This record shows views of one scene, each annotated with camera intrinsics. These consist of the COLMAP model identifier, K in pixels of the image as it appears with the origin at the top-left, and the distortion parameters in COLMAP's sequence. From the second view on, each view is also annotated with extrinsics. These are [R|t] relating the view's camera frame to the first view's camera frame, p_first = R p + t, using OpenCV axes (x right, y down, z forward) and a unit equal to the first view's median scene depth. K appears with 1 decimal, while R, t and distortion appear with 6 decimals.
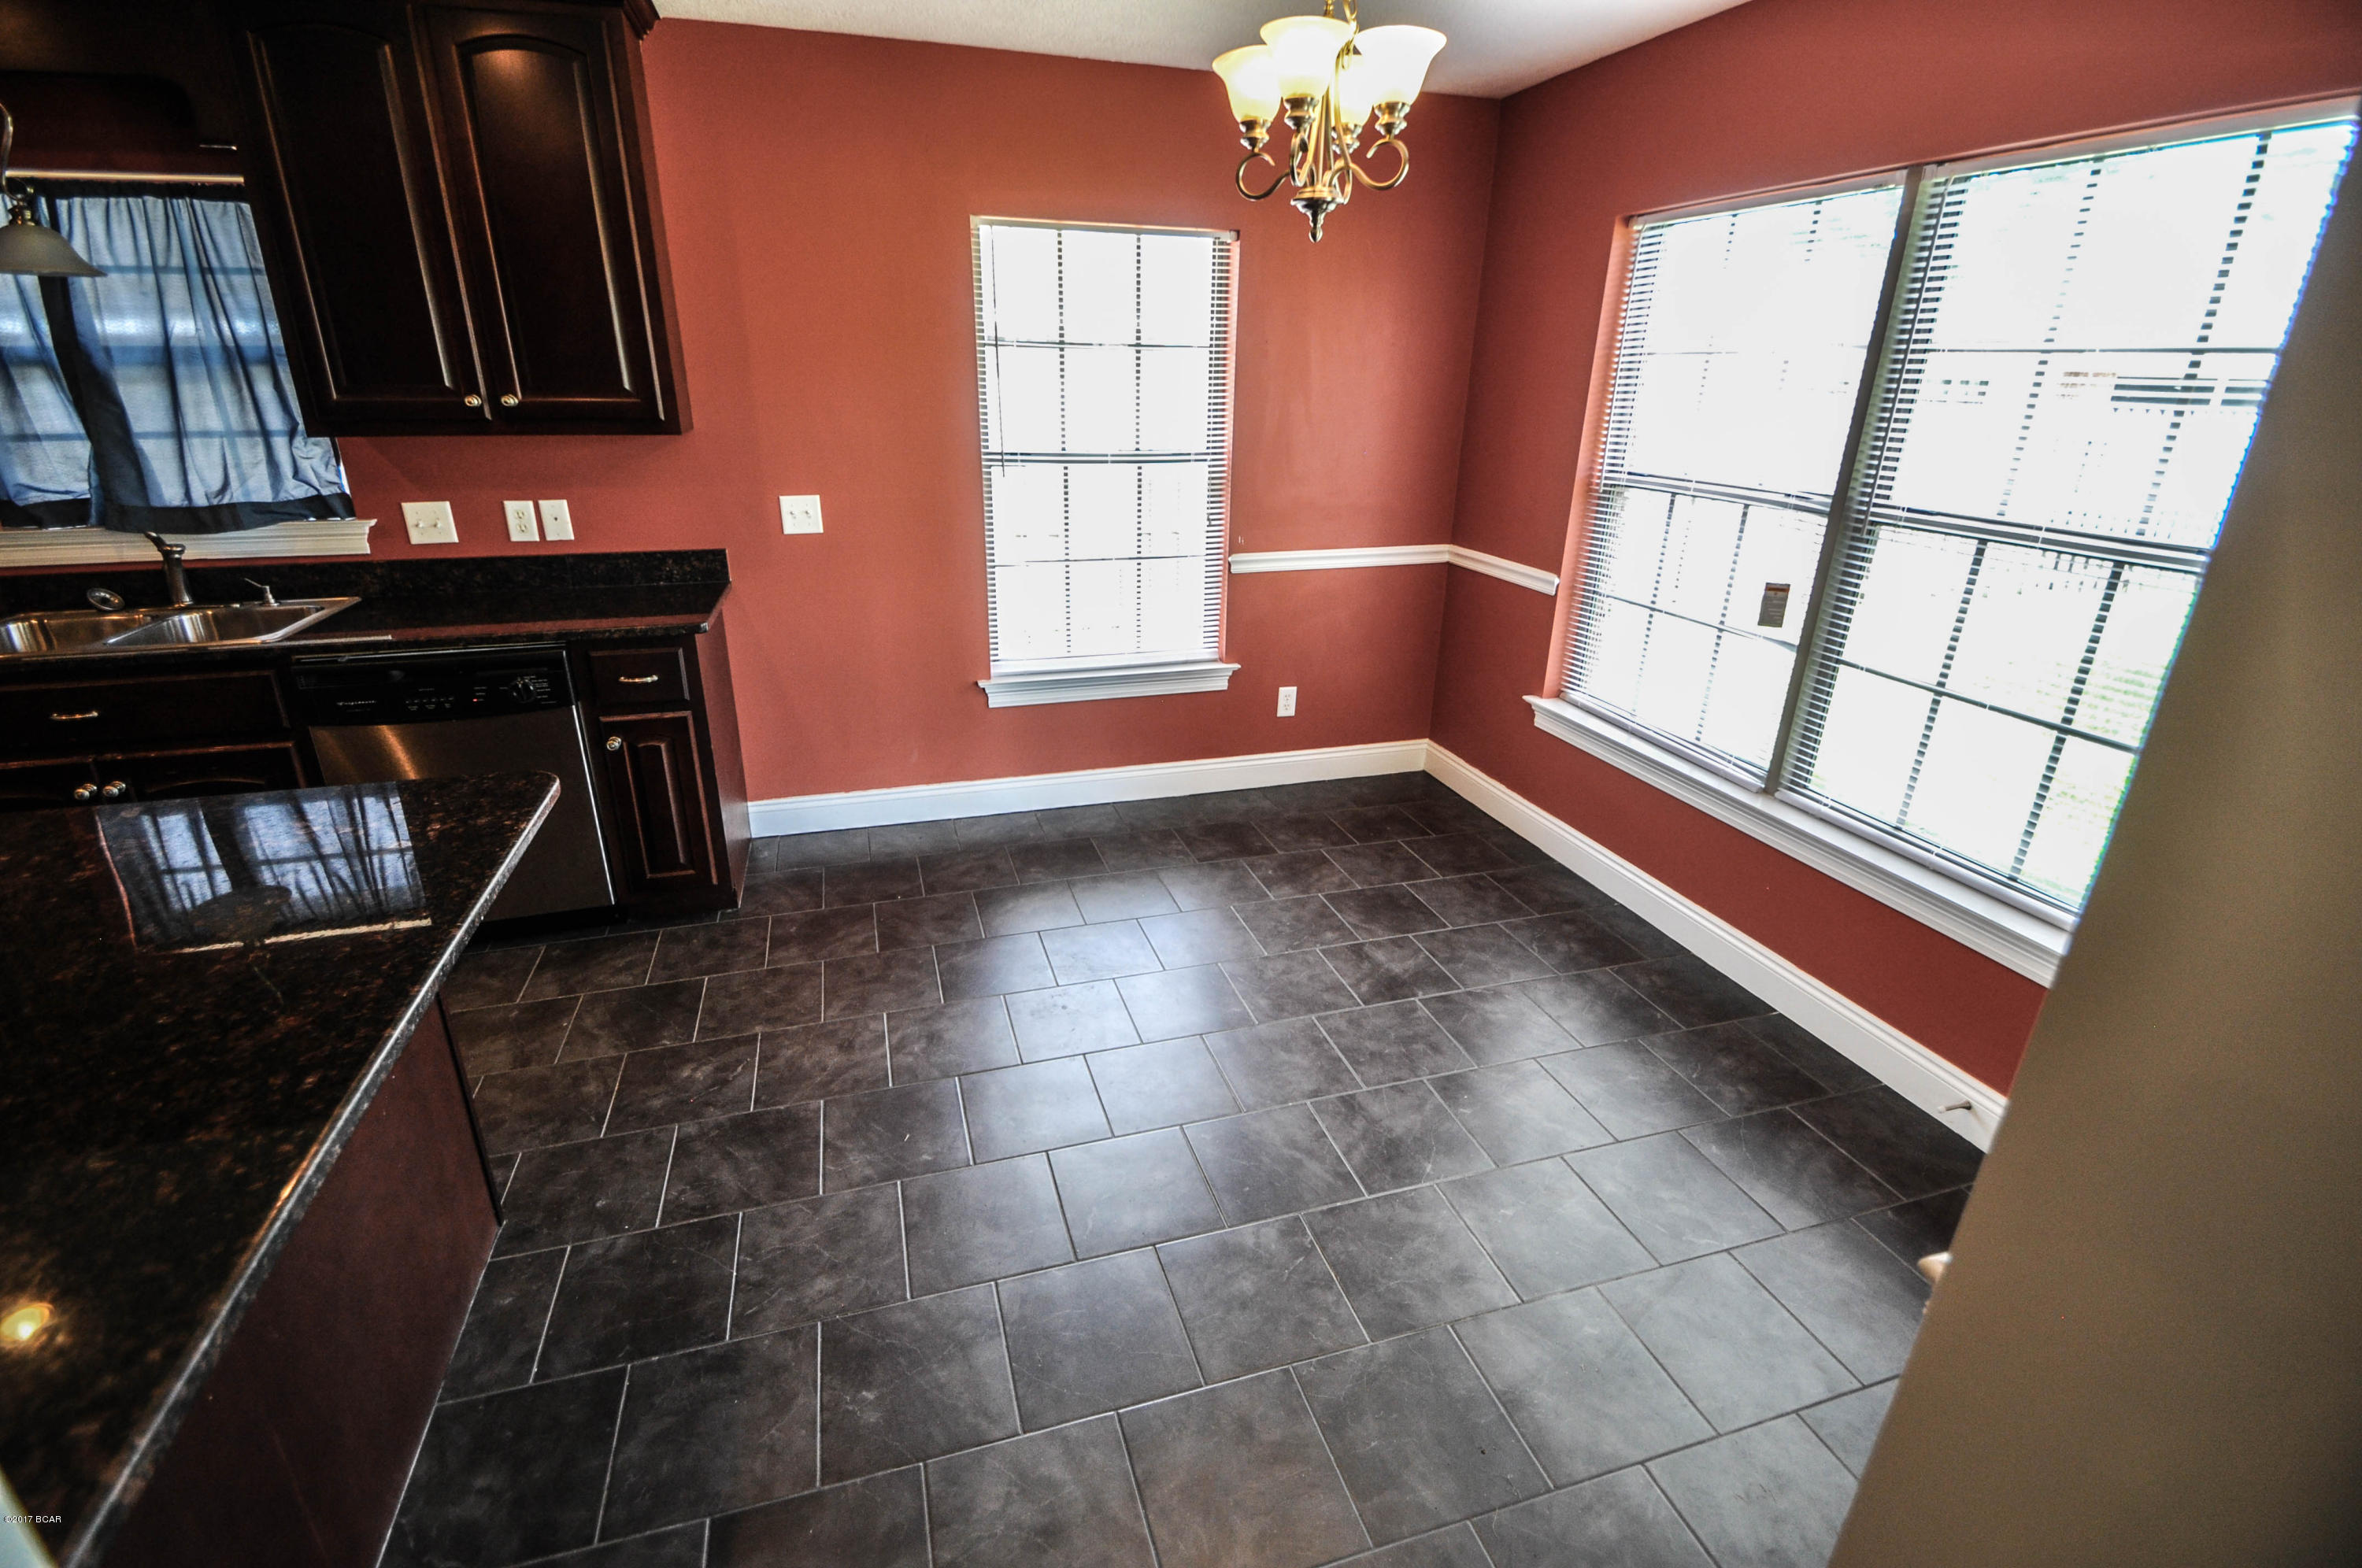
lens RADIAL K [[1048.1, 0, 1128.7], [0, 1048.1, 777.1], [0, 0, 1]] dist [0.002638, 0.000606]
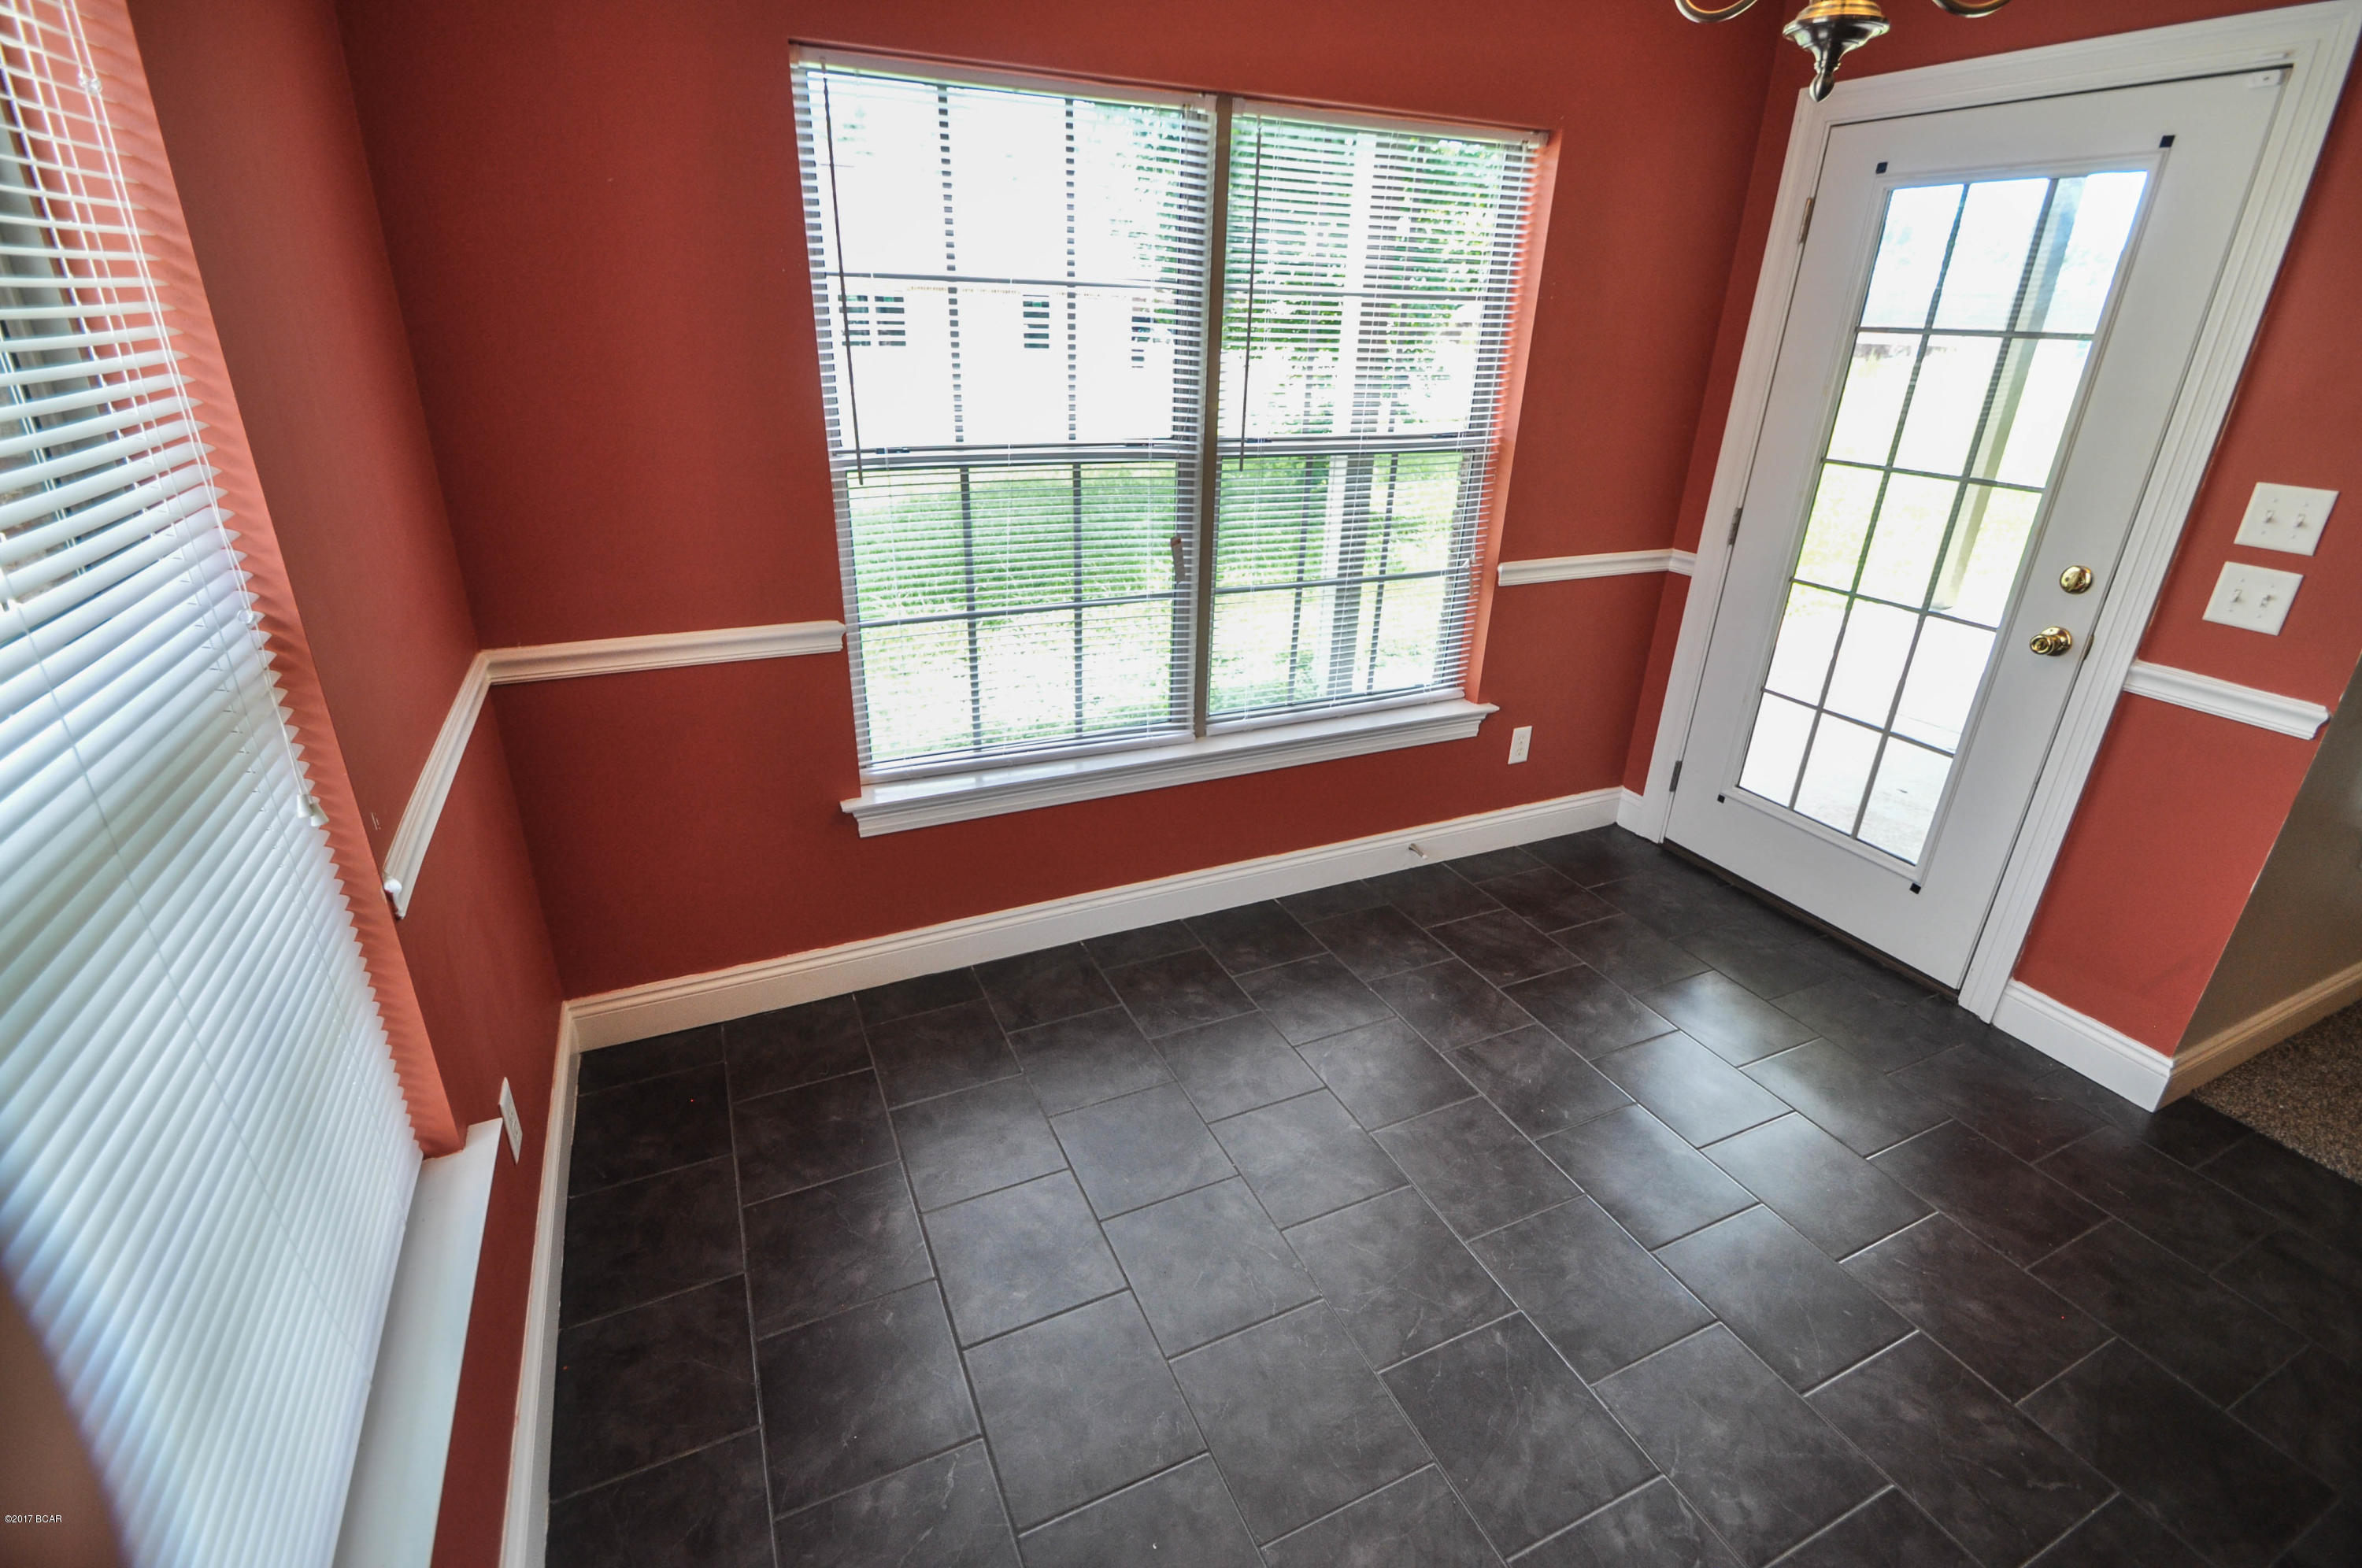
lens RADIAL K [[1050.5, 0, 1177.3], [0, 1050.5, 734.1], [0, 0, 1]] dist [0.002230, 0.000274]
pose [[-0.170796, -0.381335, 0.908522, -0.160820], [0.327124, 0.847824, 0.417355, -0.223516], [-0.929419, 0.368482, -0.020061, 0.565526]]
